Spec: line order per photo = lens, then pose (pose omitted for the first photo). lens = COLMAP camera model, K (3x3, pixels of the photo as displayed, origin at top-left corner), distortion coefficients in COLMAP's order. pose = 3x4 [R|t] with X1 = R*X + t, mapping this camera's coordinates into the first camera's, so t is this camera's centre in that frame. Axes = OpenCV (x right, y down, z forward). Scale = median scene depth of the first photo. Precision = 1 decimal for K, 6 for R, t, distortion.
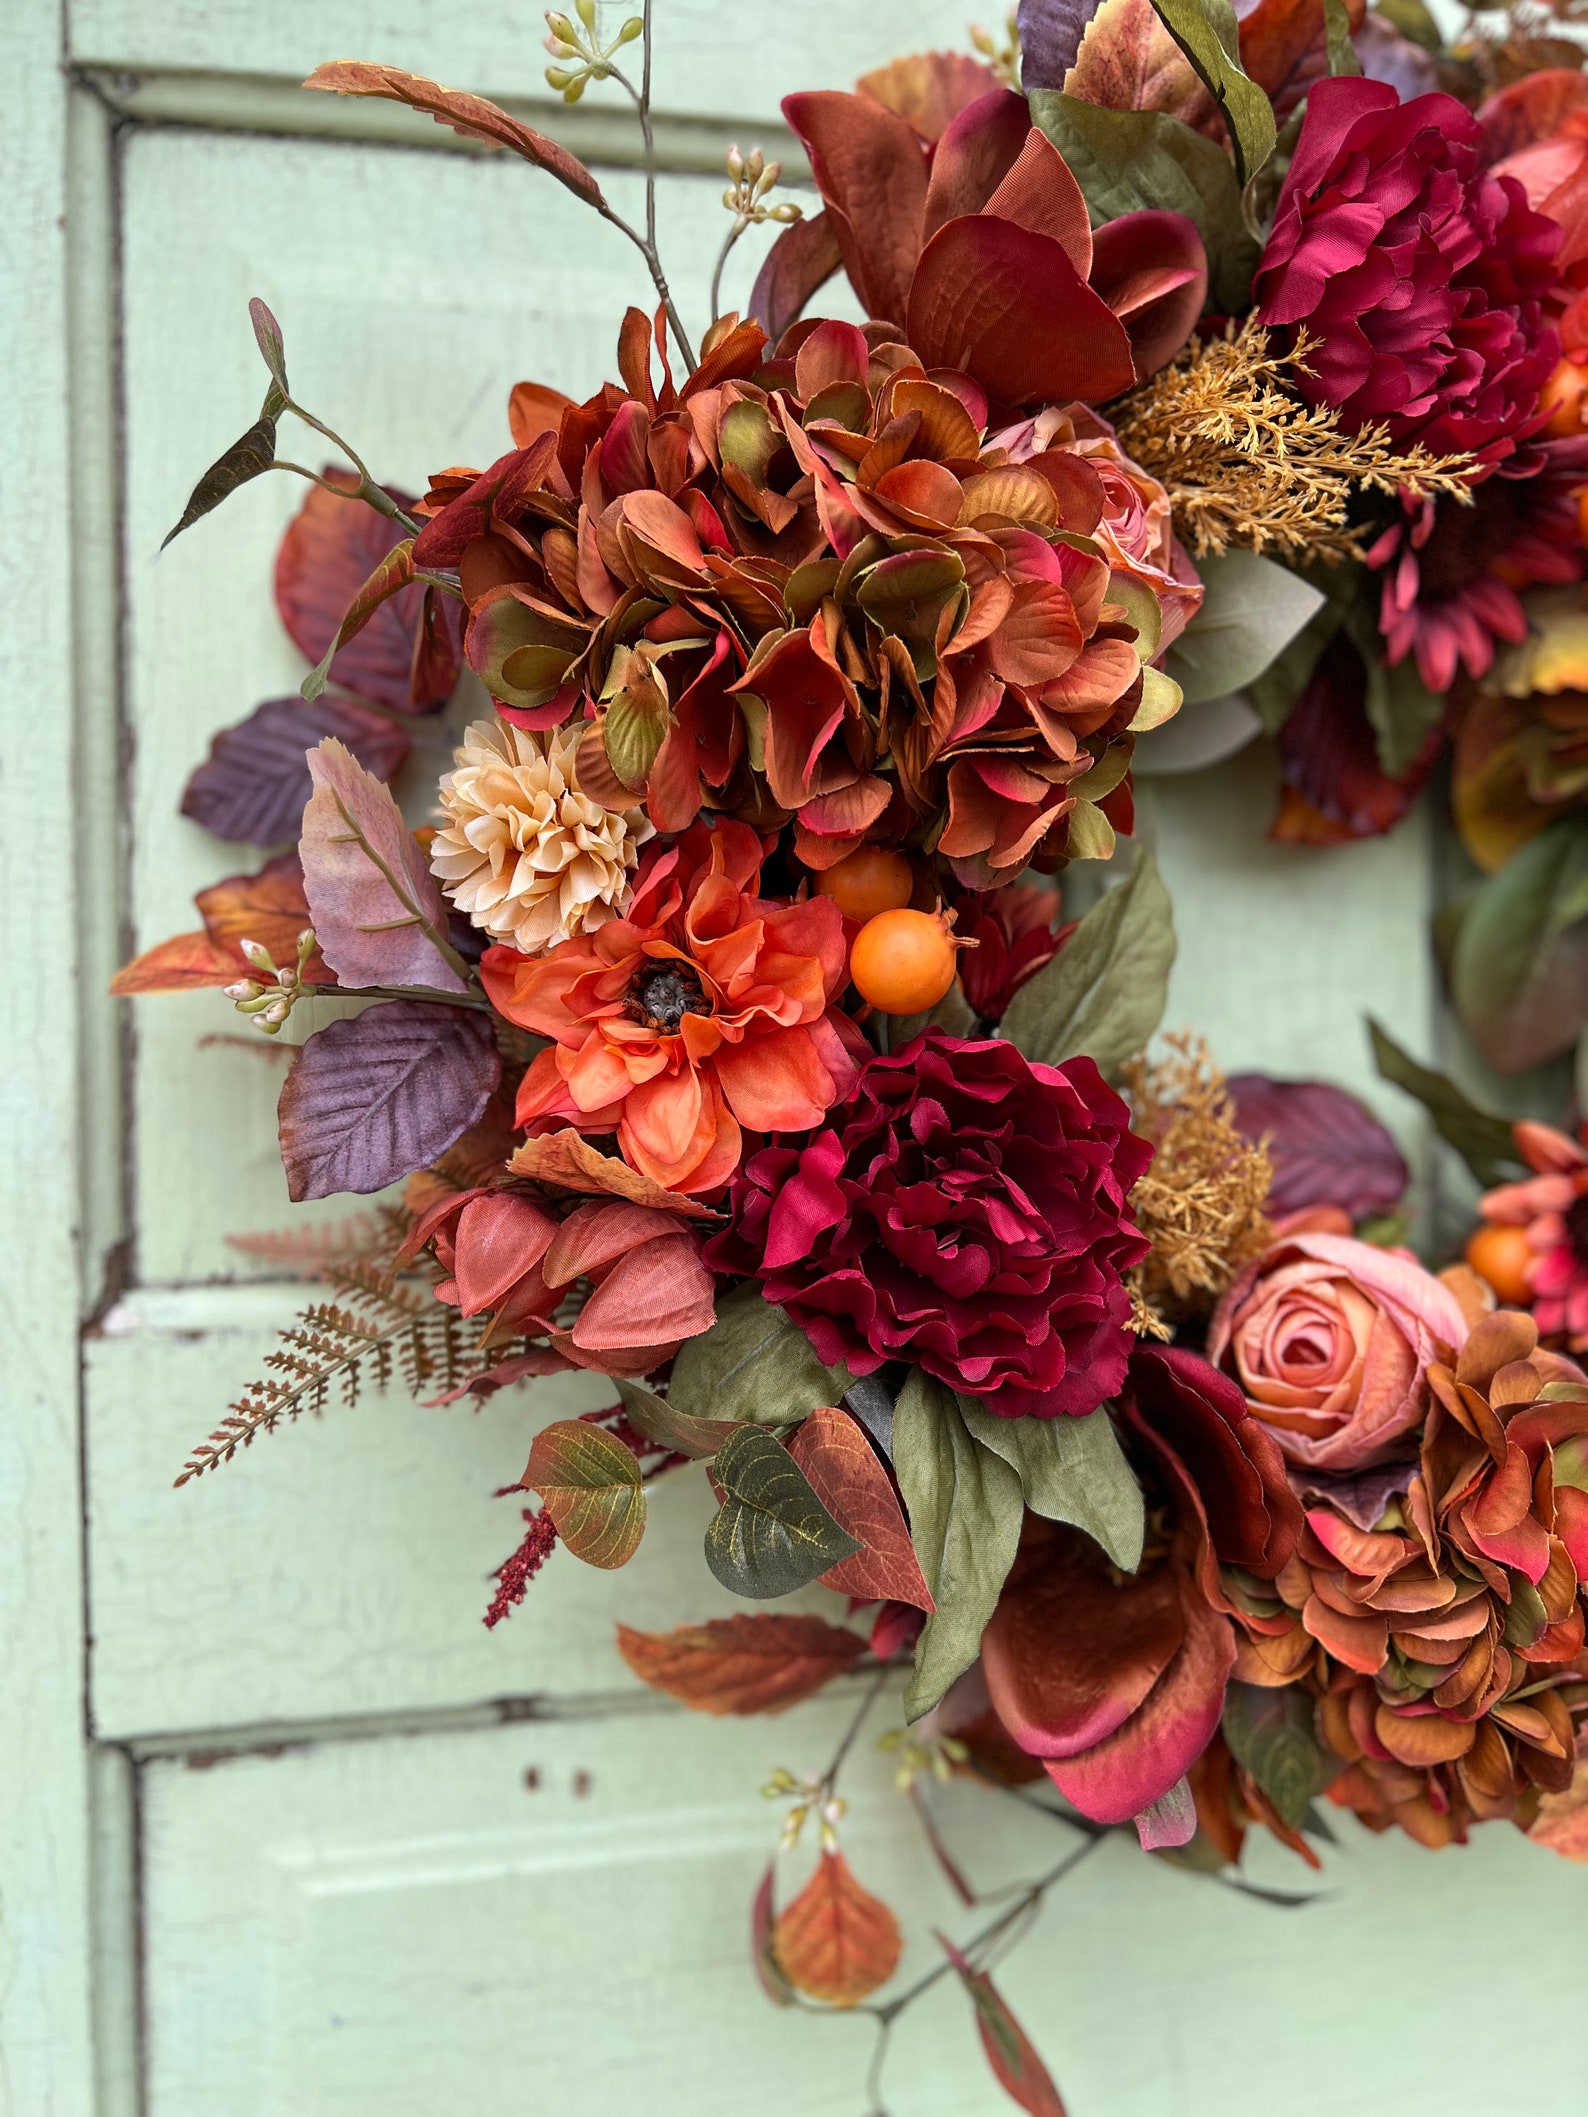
lens RADIAL K [[1576.7, 0, 794.0], [0, 1576.7, 1058.5], [0, 0, 1]] dist [0.011230, -0.028426]
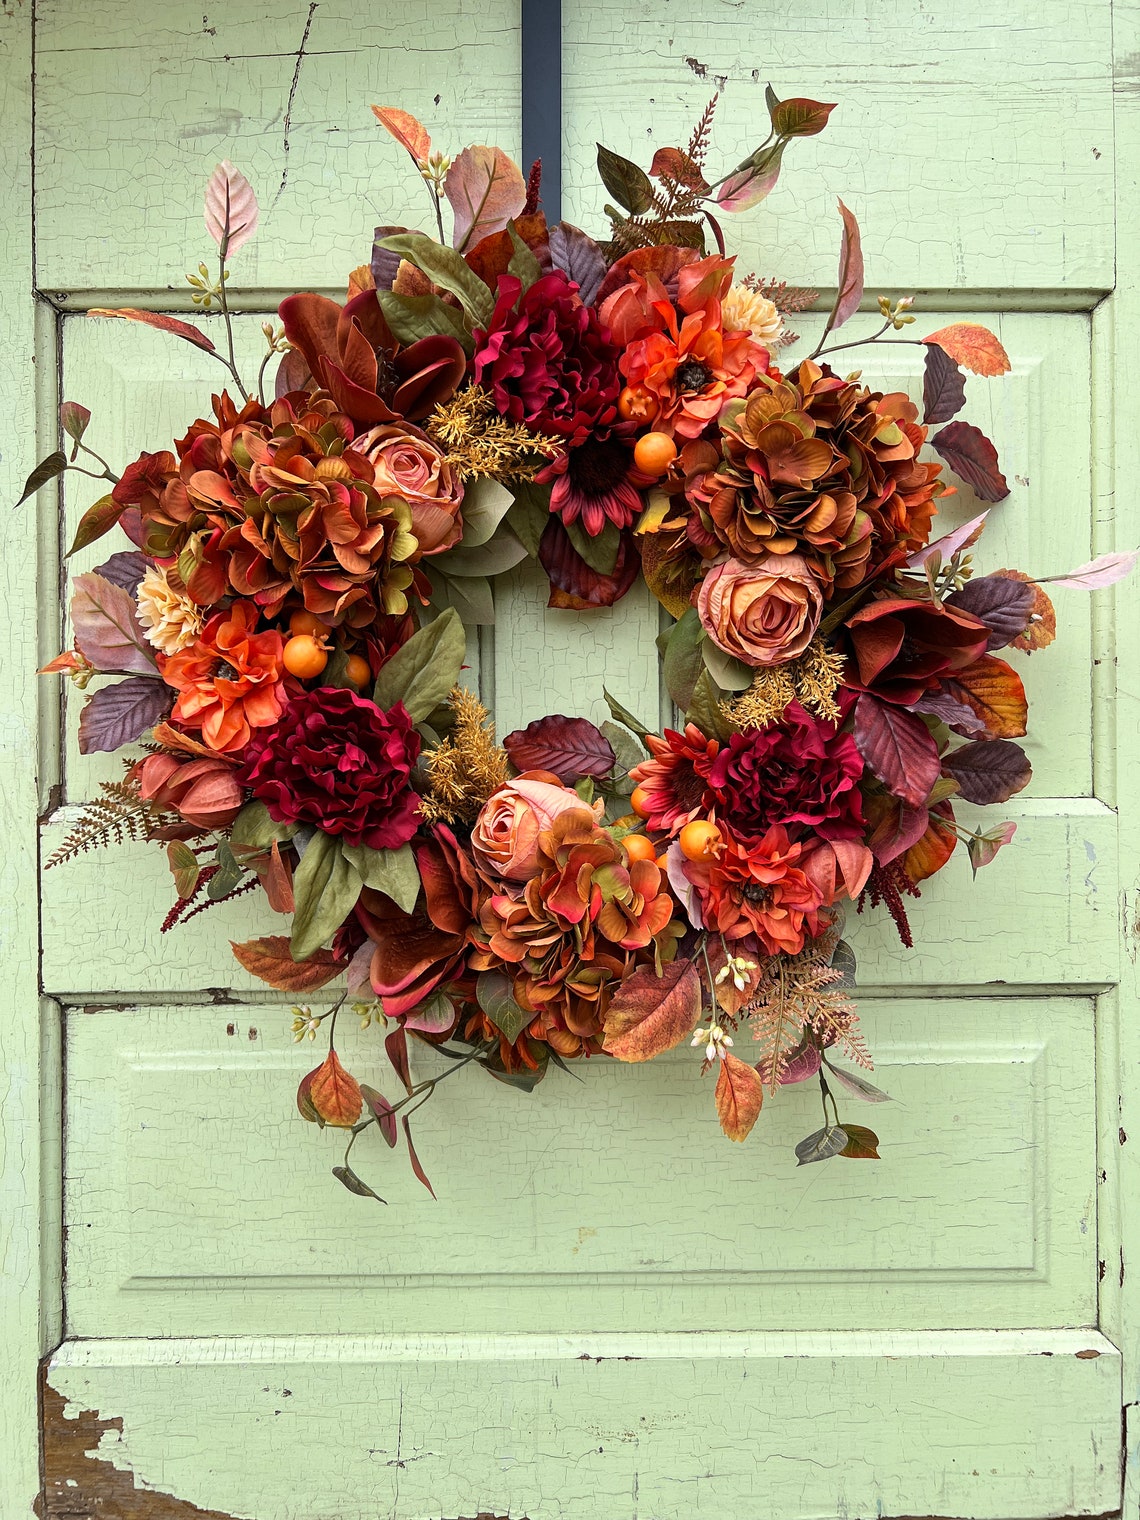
lens RADIAL K [[1111.9, 0, 569.6], [0, 1111.9, 768.8], [0, 0, 1]] dist [0.005219, -0.000990]
pose [[0.983497, 0.003709, -0.180885, 0.715697], [-0.005005, 0.999965, -0.006709, 0.111960], [0.180854, 0.007503, 0.983481, -0.571514]]
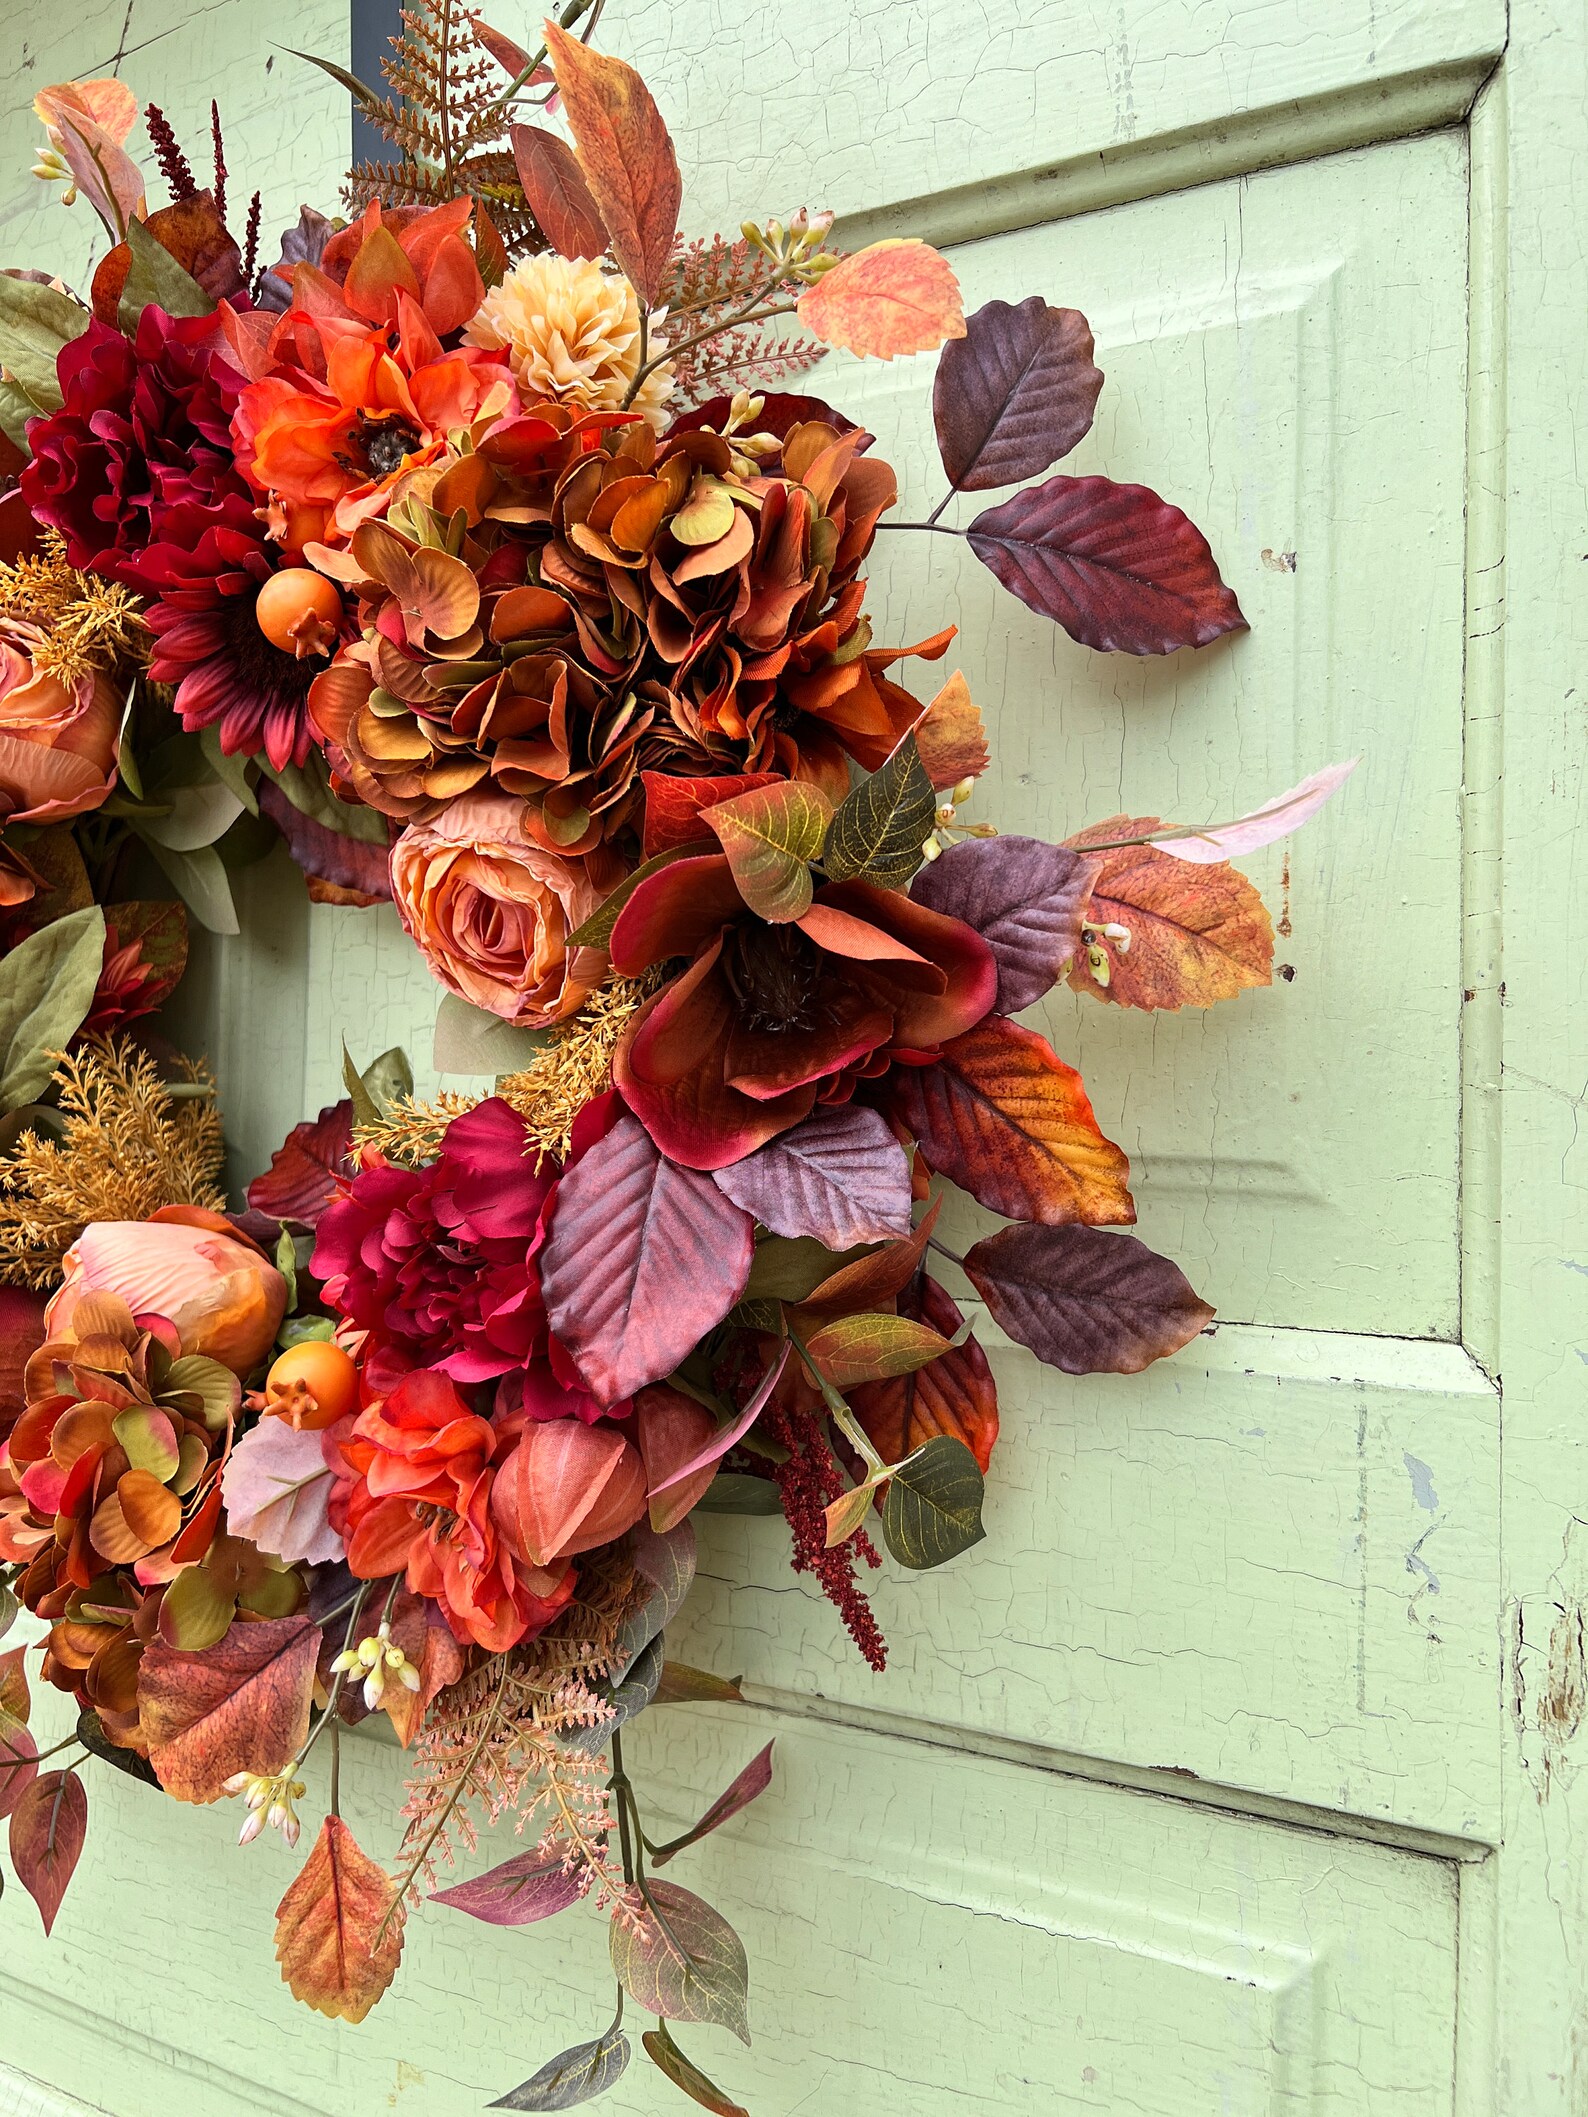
lens RADIAL K [[1576.7, 0, 794.0], [0, 1576.7, 1058.5], [0, 0, 1]] dist [0.011230, -0.028426]
pose [[0.788423, 0.040041, -0.613829, 1.563167], [-0.064571, 0.997753, -0.017851, -0.029980], [0.611735, 0.053710, 0.789237, 0.355442]]
